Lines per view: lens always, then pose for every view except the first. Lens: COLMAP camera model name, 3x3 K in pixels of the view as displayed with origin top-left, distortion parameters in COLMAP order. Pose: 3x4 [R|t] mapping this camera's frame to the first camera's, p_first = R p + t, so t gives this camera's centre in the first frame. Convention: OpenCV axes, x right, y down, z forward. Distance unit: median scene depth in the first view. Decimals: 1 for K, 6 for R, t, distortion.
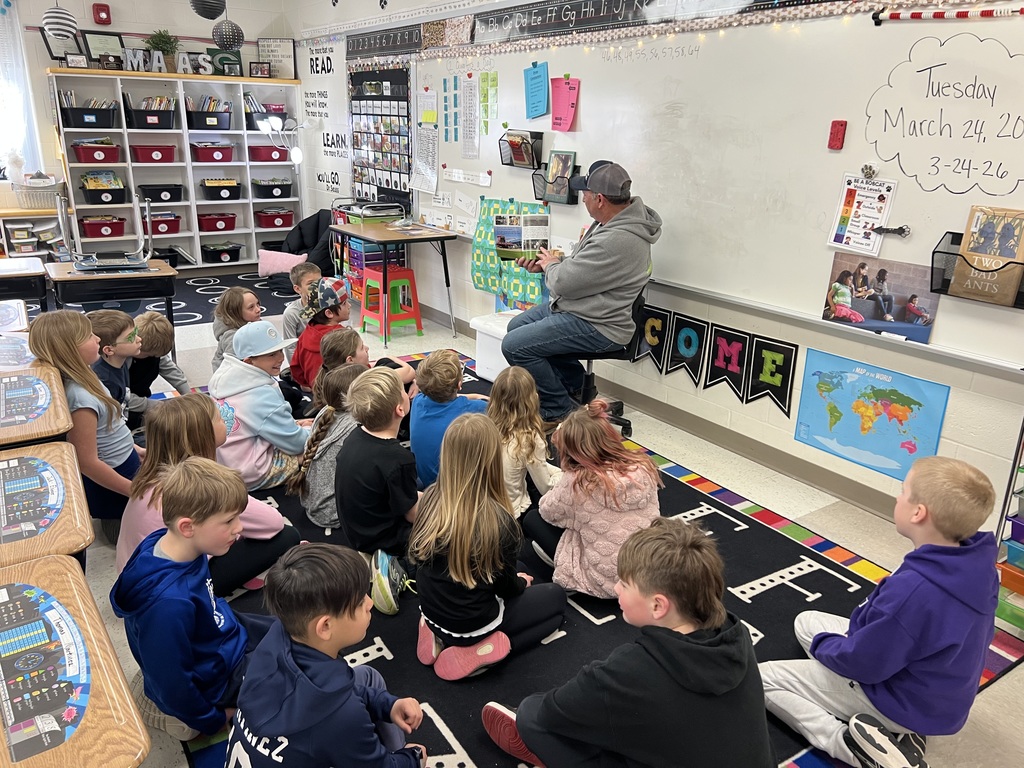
lens RADIAL K [[776.4, 0, 512.0], [0, 776.4, 384.0], [0, 0, 1]] dist [-0.038517, -0.004754]
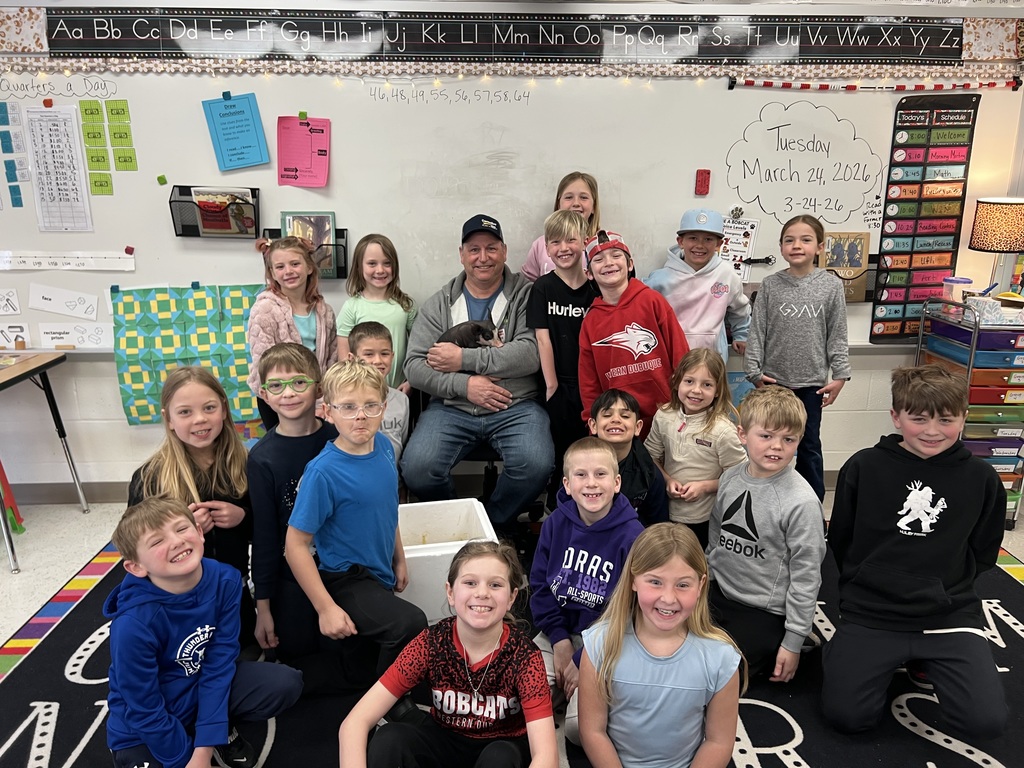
lens RADIAL K [[763.5, 0, 512.0], [0, 763.5, 384.0], [0, 0, 1]] dist [0.006194, -0.025259]
pose [[0.521443, -0.210461, 0.826924, -0.588778], [0.278144, 0.958097, 0.068453, -0.161744], [-0.806680, 0.194309, 0.558132, 0.543242]]
